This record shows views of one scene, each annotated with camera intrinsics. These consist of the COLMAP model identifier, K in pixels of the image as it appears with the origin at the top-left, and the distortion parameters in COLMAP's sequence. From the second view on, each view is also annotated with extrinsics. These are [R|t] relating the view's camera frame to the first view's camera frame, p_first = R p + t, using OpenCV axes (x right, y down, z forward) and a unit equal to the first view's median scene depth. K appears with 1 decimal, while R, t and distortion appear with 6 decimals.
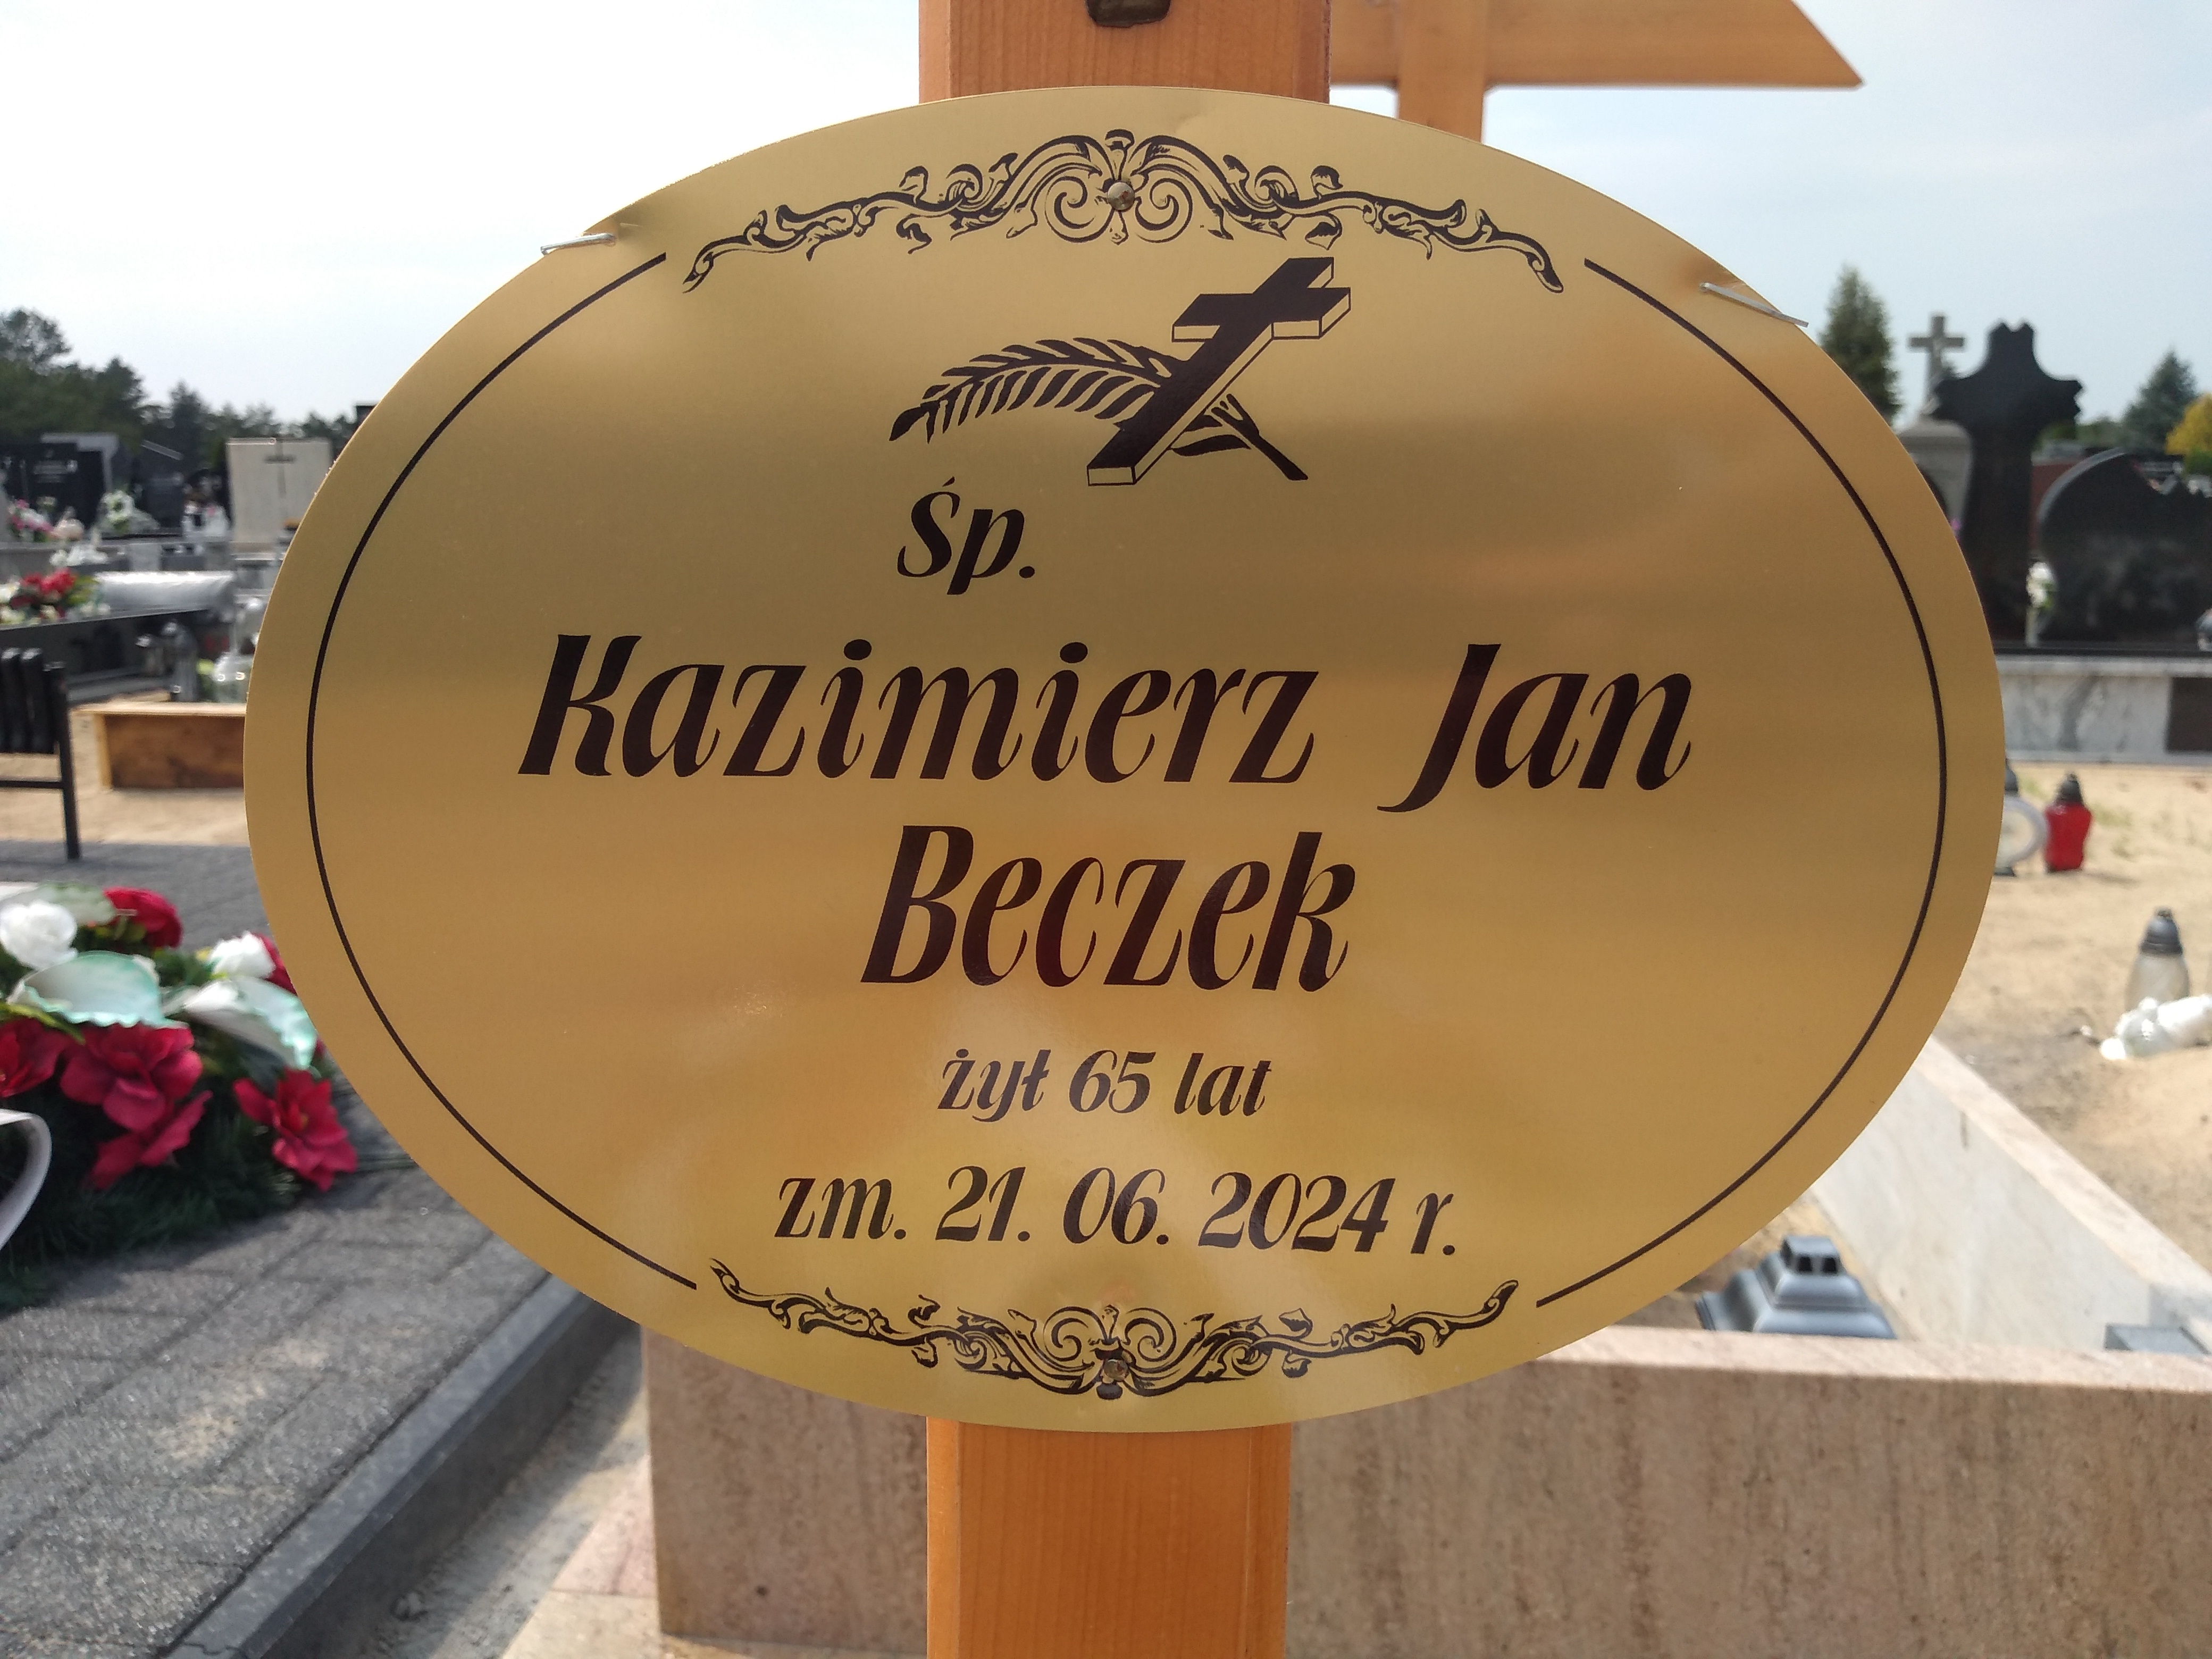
lens RADIAL K [[1730.5, 0, 1106.0], [0, 1730.5, 829.5], [0, 0, 1]] dist [0.037868, -0.118587]
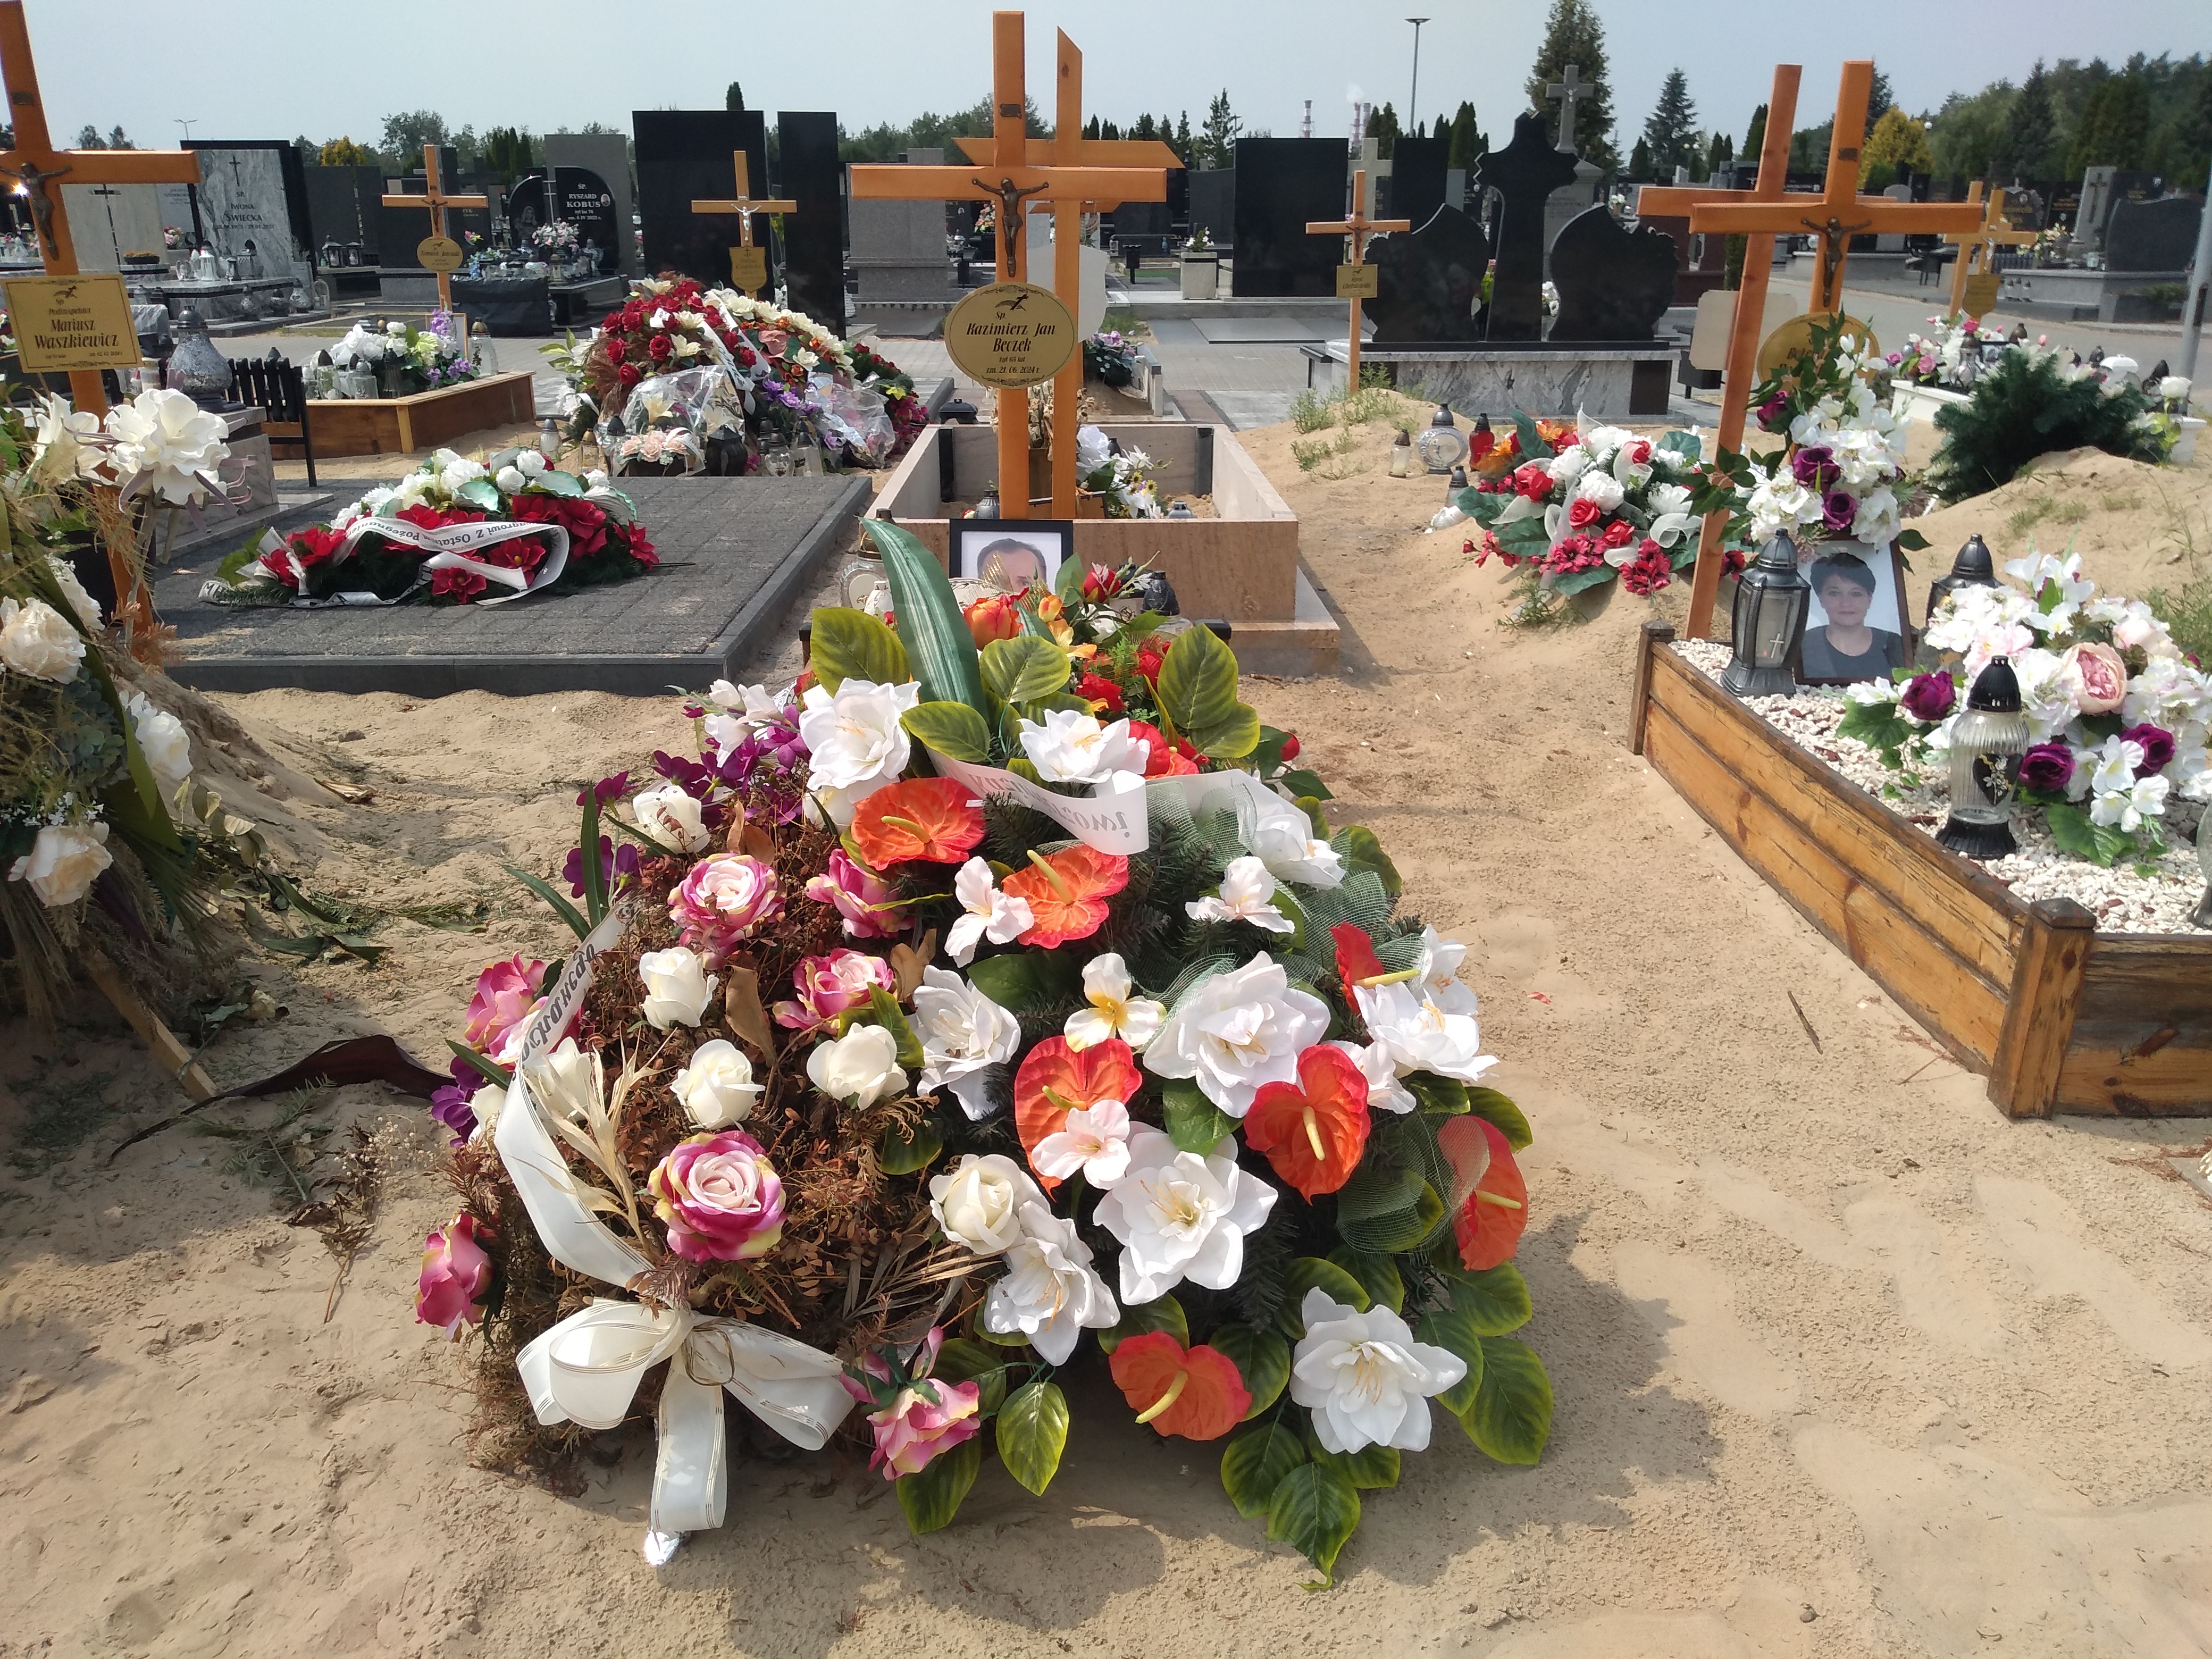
lens RADIAL K [[1704.6, 0, 1077.9], [0, 1704.6, 830.3], [0, 0, 1]] dist [0.023943, -0.051633]
pose [[0.992992, -0.043648, 0.109825, -0.040076], [0.025439, 0.986456, 0.162043, 0.058768], [-0.115411, -0.158113, 0.980653, -0.455343]]
